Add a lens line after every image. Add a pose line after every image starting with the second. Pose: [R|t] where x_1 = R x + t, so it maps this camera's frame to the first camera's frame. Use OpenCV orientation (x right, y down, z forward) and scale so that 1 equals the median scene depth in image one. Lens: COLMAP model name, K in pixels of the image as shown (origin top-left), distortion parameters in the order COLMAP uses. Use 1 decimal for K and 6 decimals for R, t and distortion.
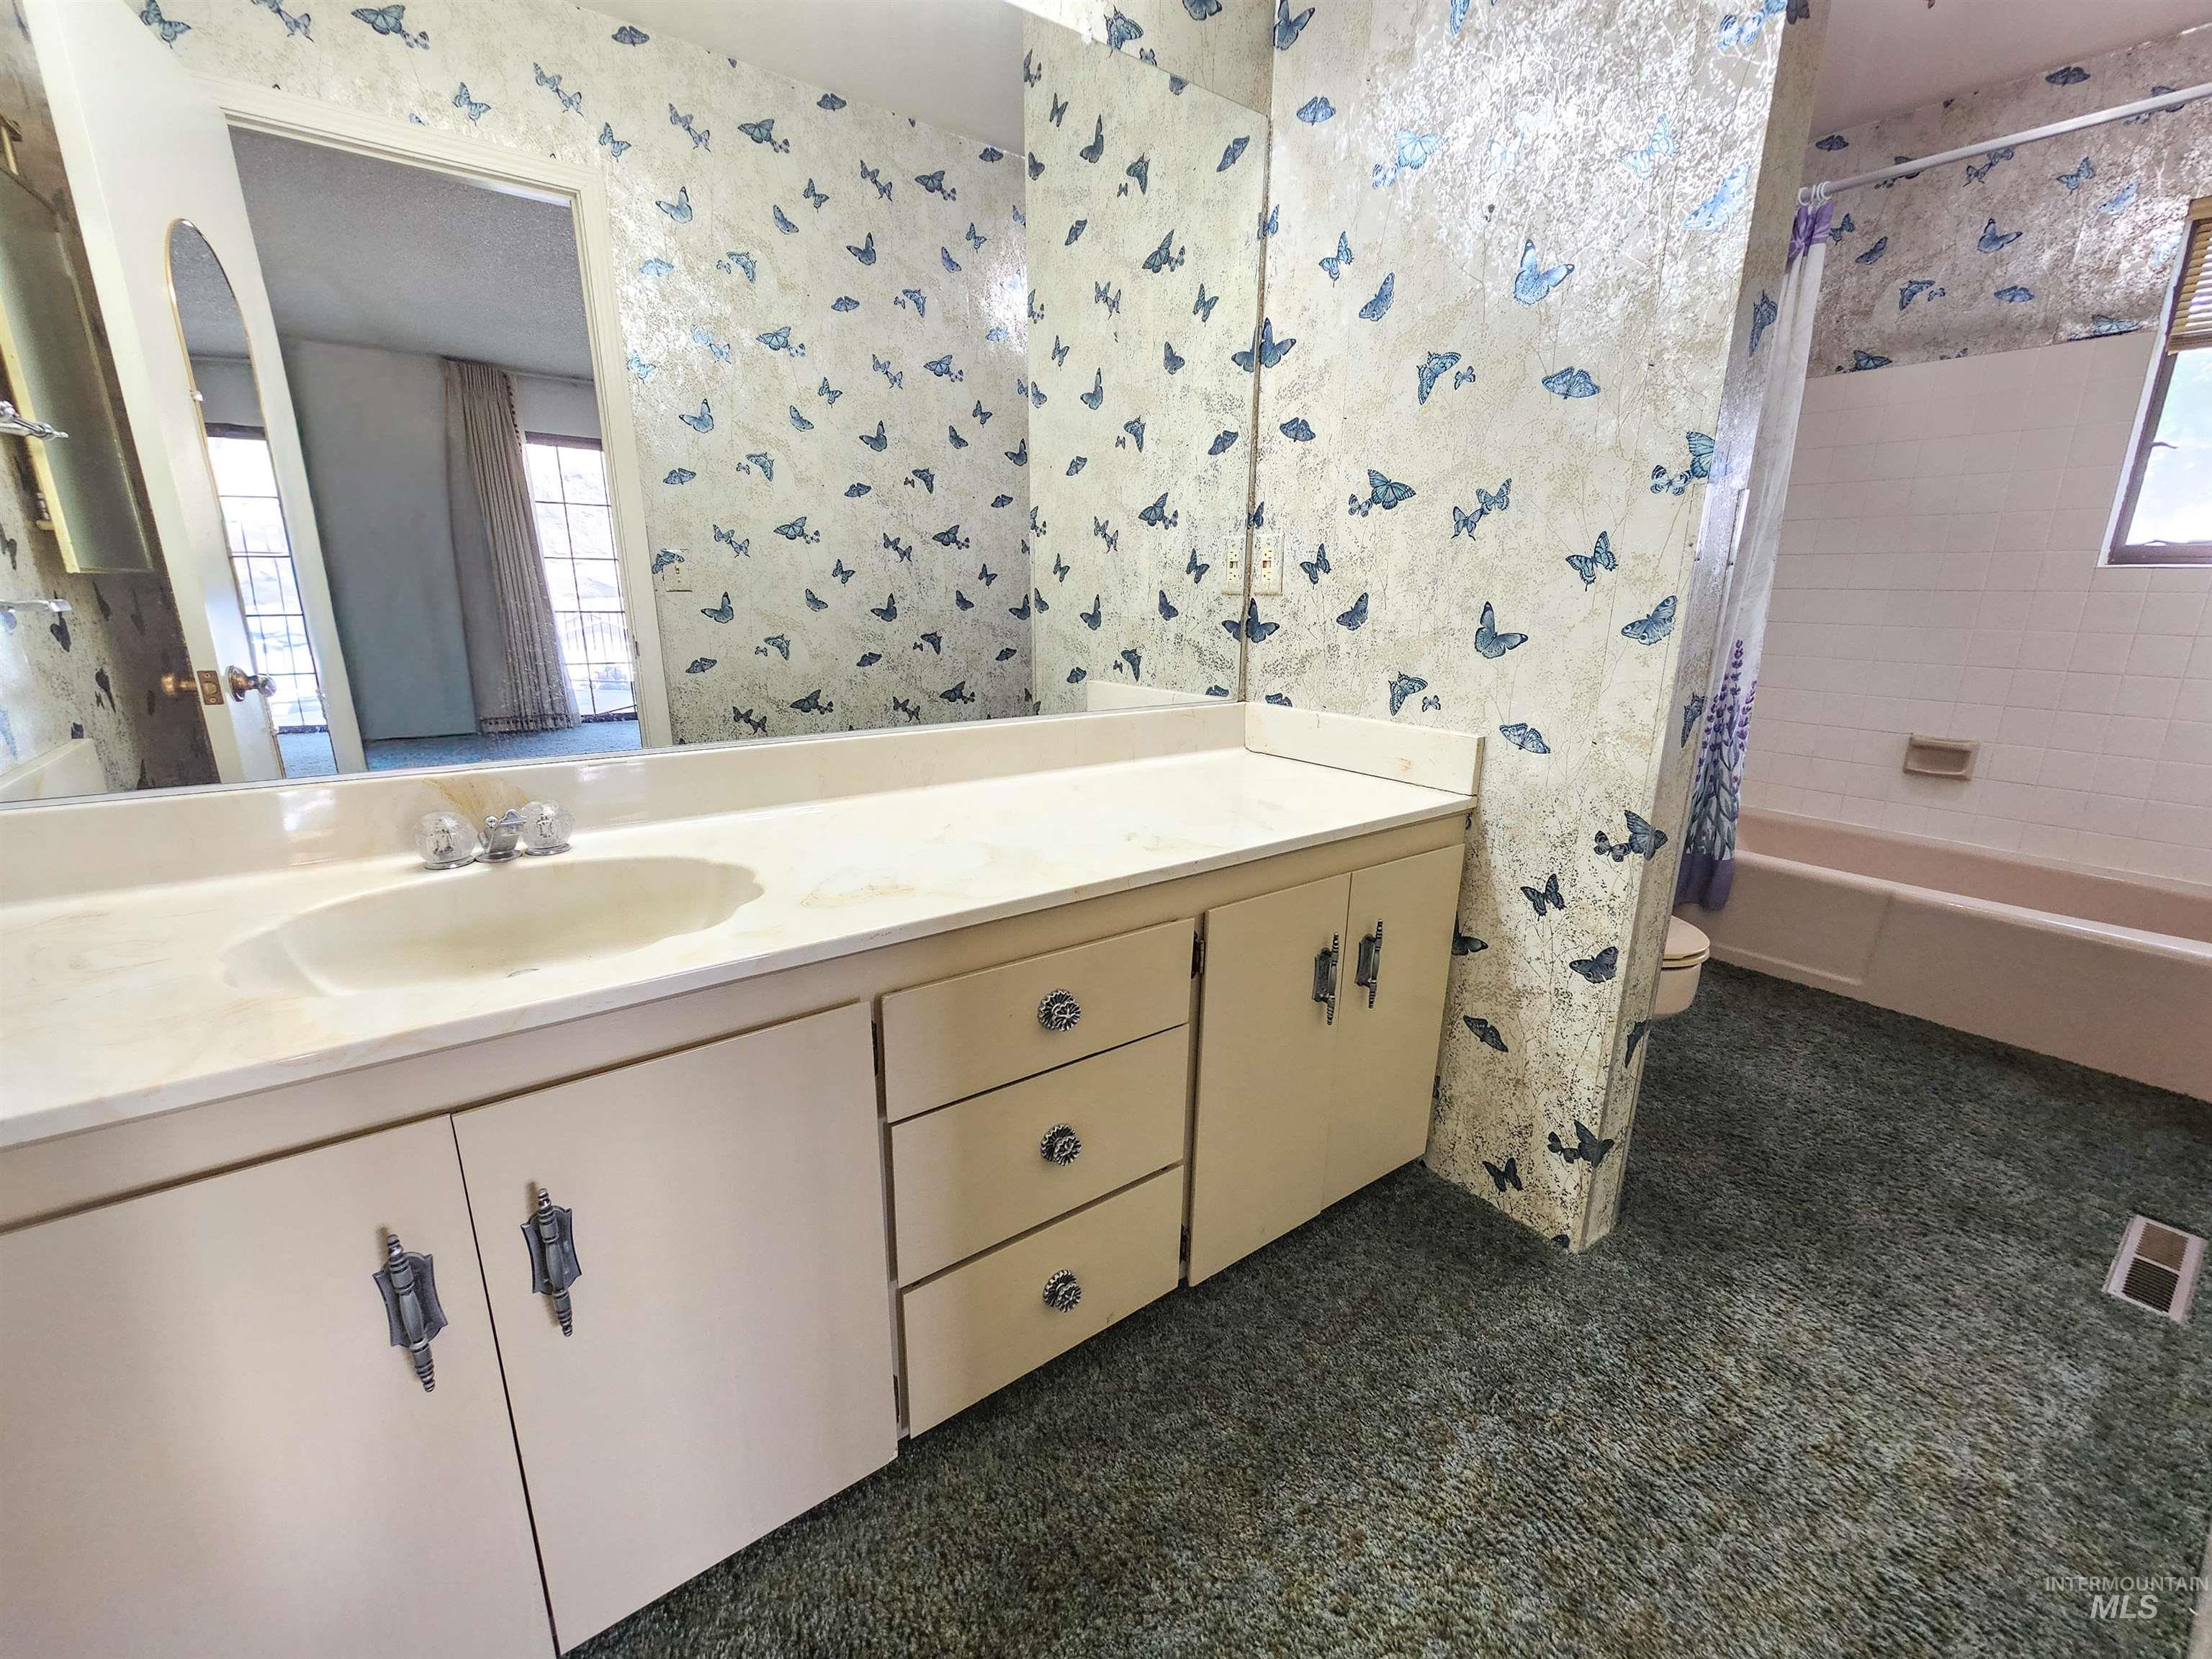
lens RADIAL K [[909.2, 0, 1107.7], [0, 909.2, 831.7], [0, 0, 1]] dist [0.000202, -0.001415]
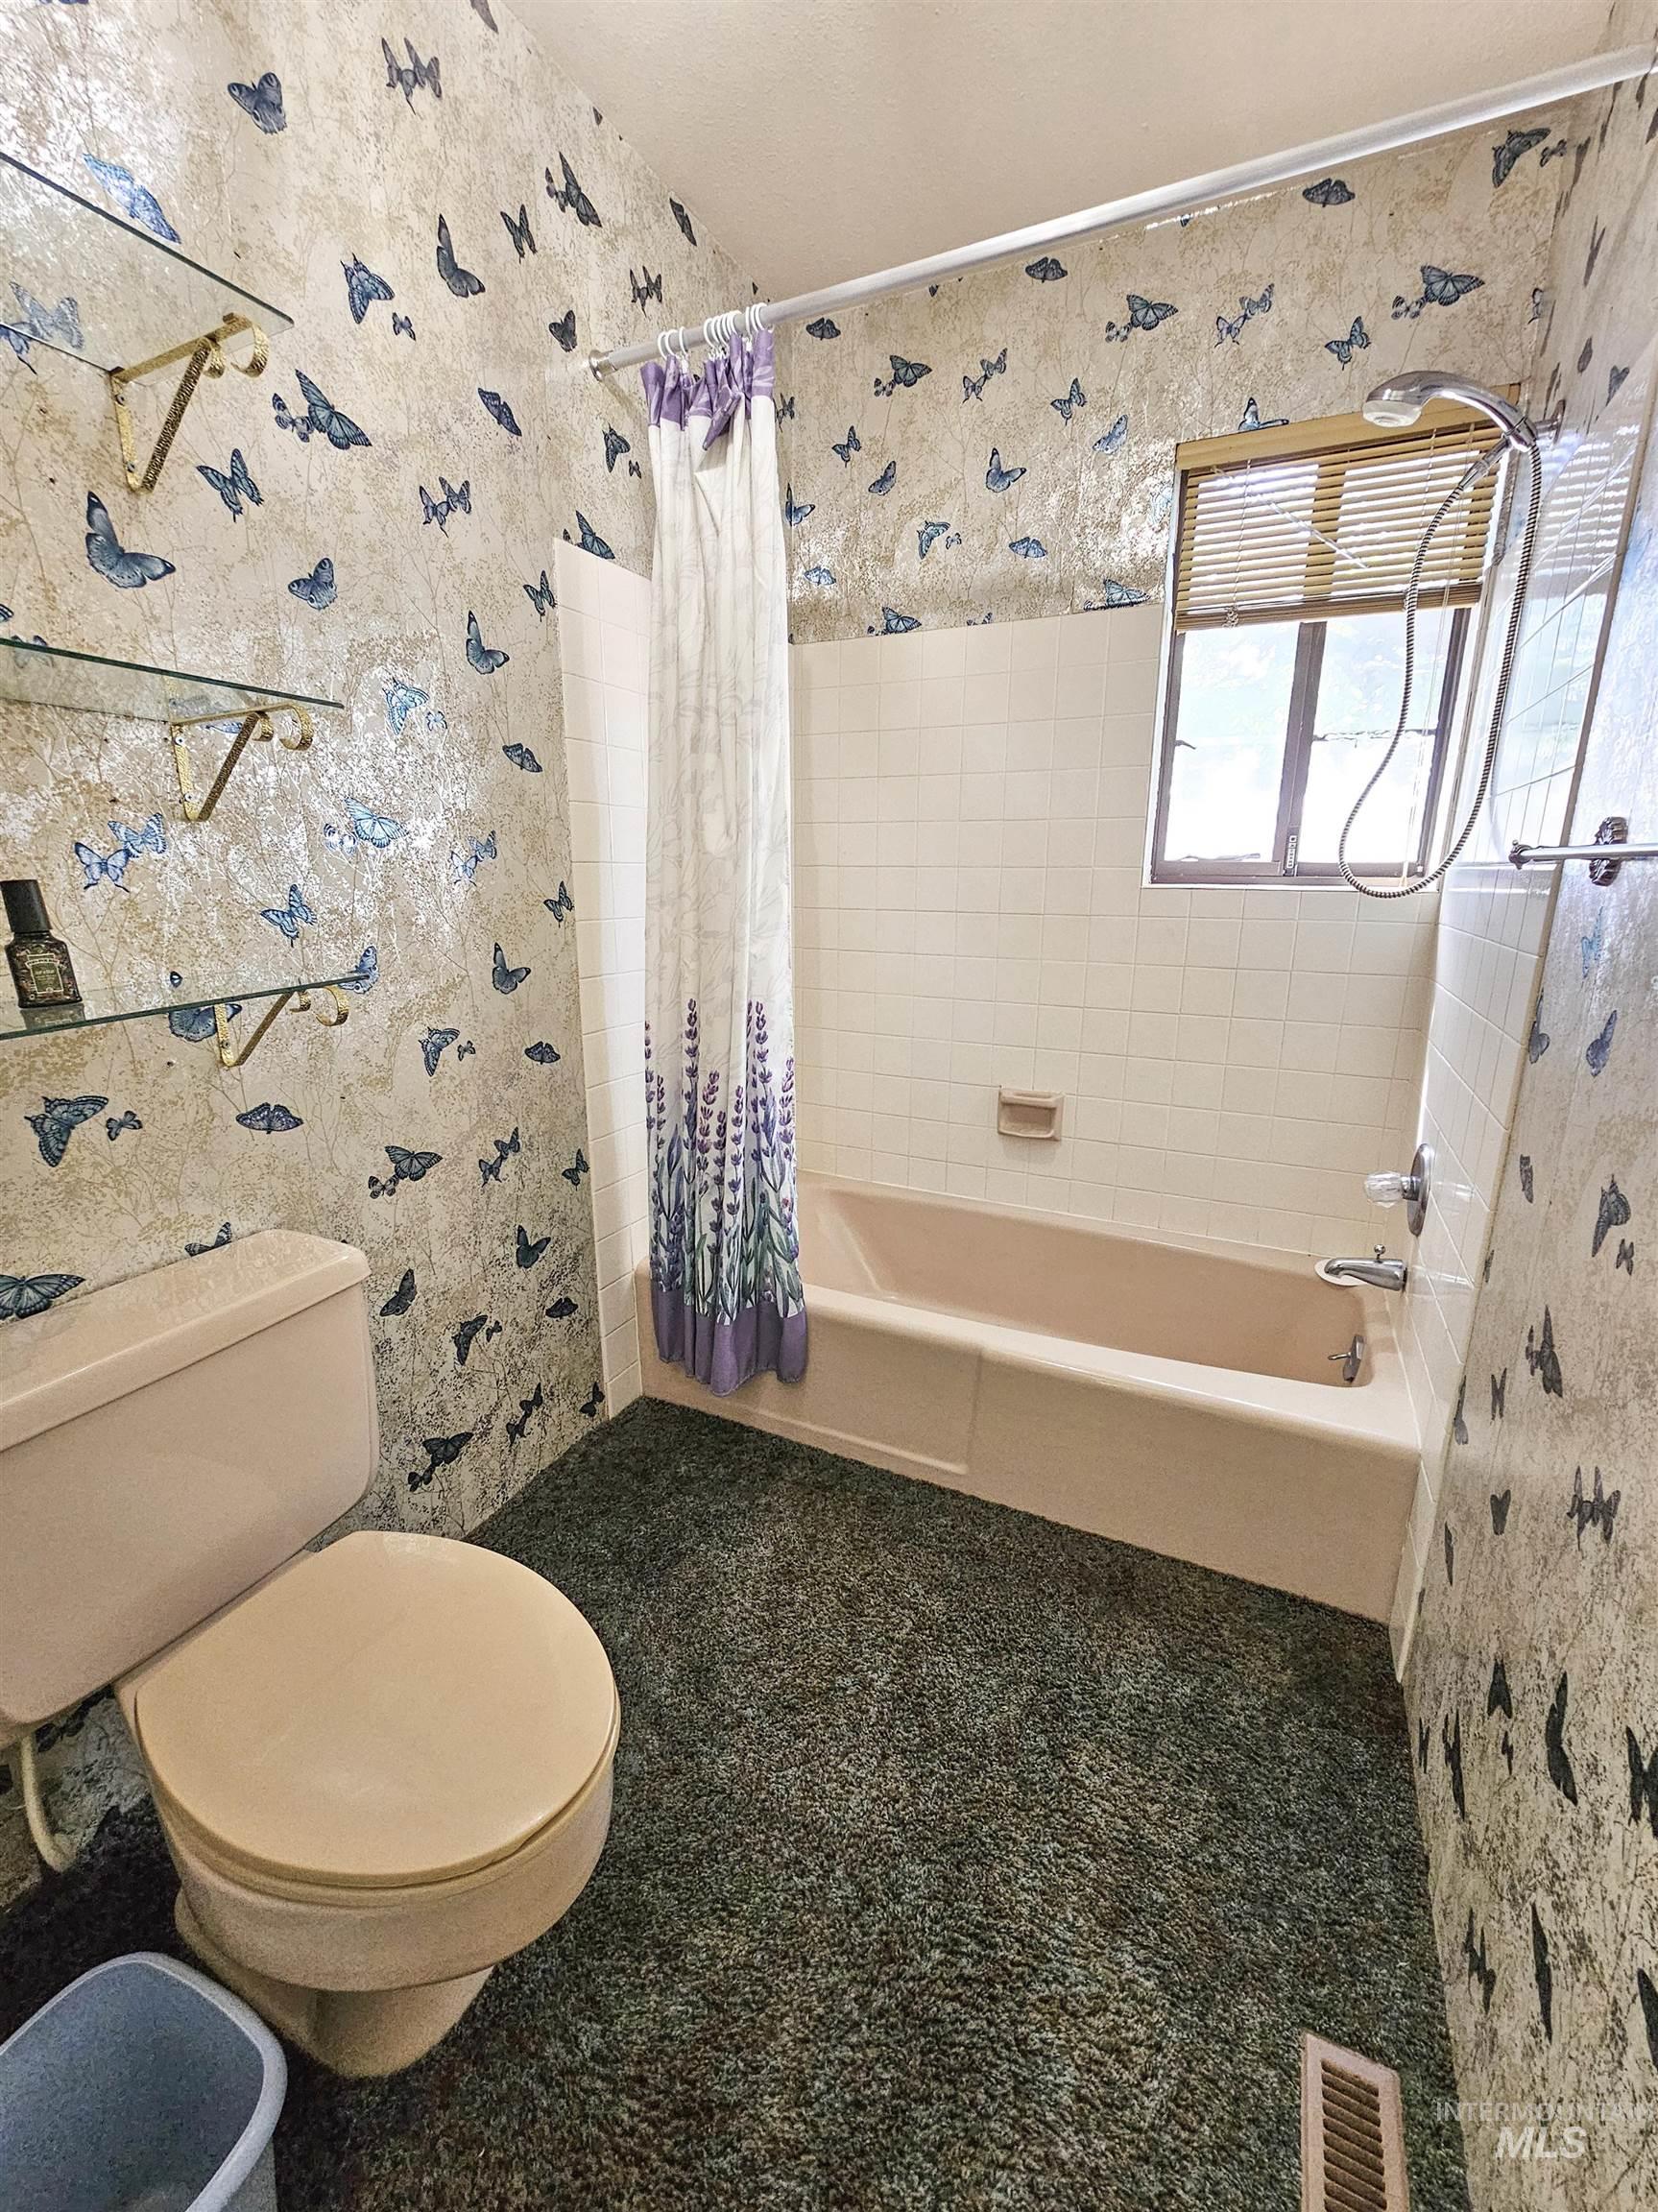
lens RADIAL K [[909.2, 0, 819.8], [0, 909.2, 1099.2], [0, 0, 1]] dist [0.000202, -0.001415]
pose [[0.891981, -0.112547, 0.437838, 0.430210], [0.118838, 0.992827, 0.013105, -0.142278], [-0.436173, 0.040343, 0.898958, 0.379306]]
